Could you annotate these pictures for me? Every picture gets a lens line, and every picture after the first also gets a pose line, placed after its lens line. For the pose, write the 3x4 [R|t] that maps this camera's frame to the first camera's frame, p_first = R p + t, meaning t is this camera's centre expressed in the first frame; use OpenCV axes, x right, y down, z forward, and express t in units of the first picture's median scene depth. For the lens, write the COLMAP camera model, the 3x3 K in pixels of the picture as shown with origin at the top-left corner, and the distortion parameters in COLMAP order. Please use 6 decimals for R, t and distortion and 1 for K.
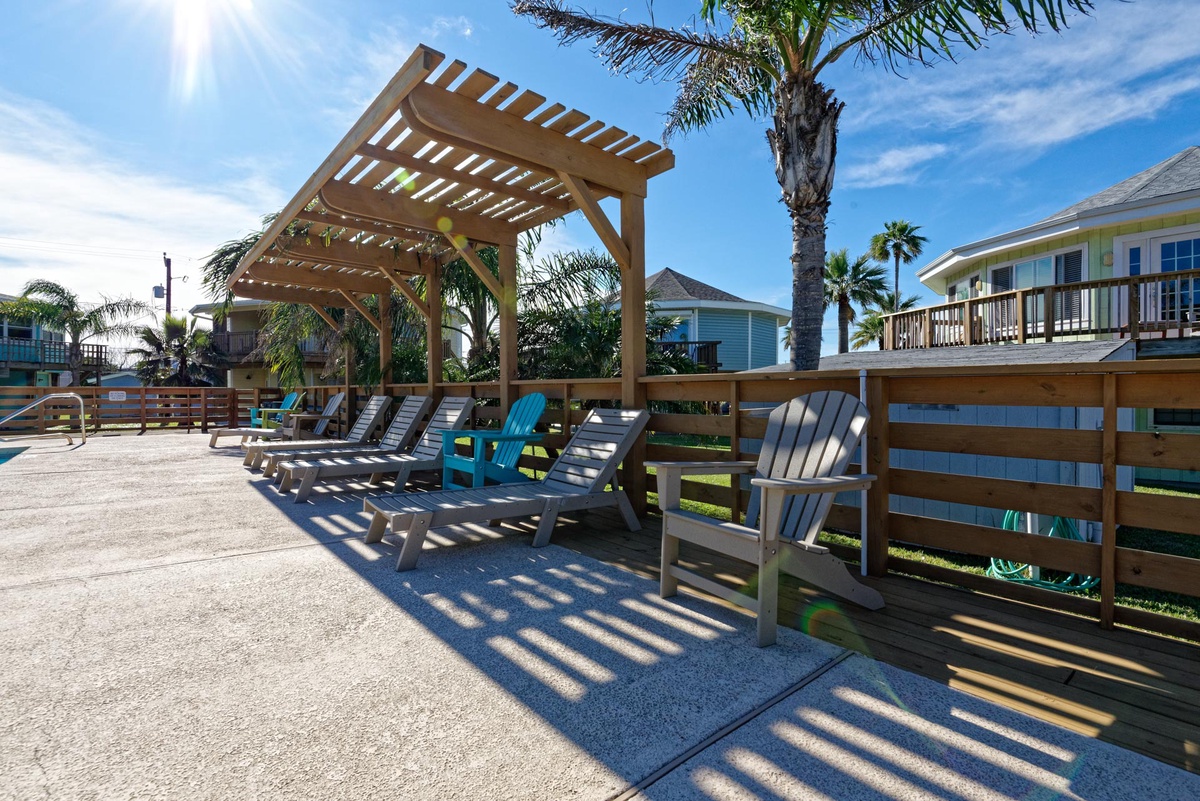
lens RADIAL K [[549.7, 0, 604.7], [0, 549.7, 399.5], [0, 0, 1]] dist [0.000818, 0.000201]
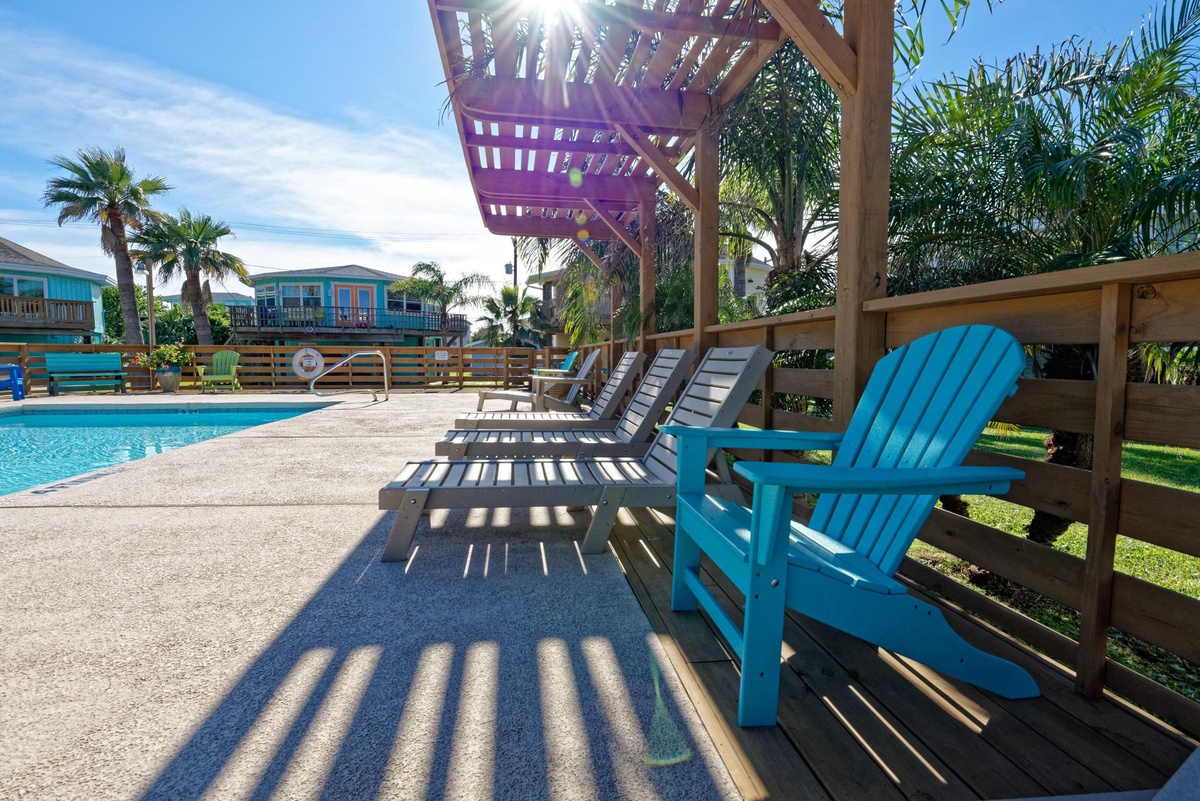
lens RADIAL K [[549.7, 0, 604.3], [0, 549.7, 399.0], [0, 0, 1]] dist [0.000818, 0.000201]
pose [[0.855361, 0.043288, -0.516220, -0.031779], [-0.010843, 0.997780, 0.065703, 0.002596], [0.517919, -0.050603, 0.853932, 0.144272]]
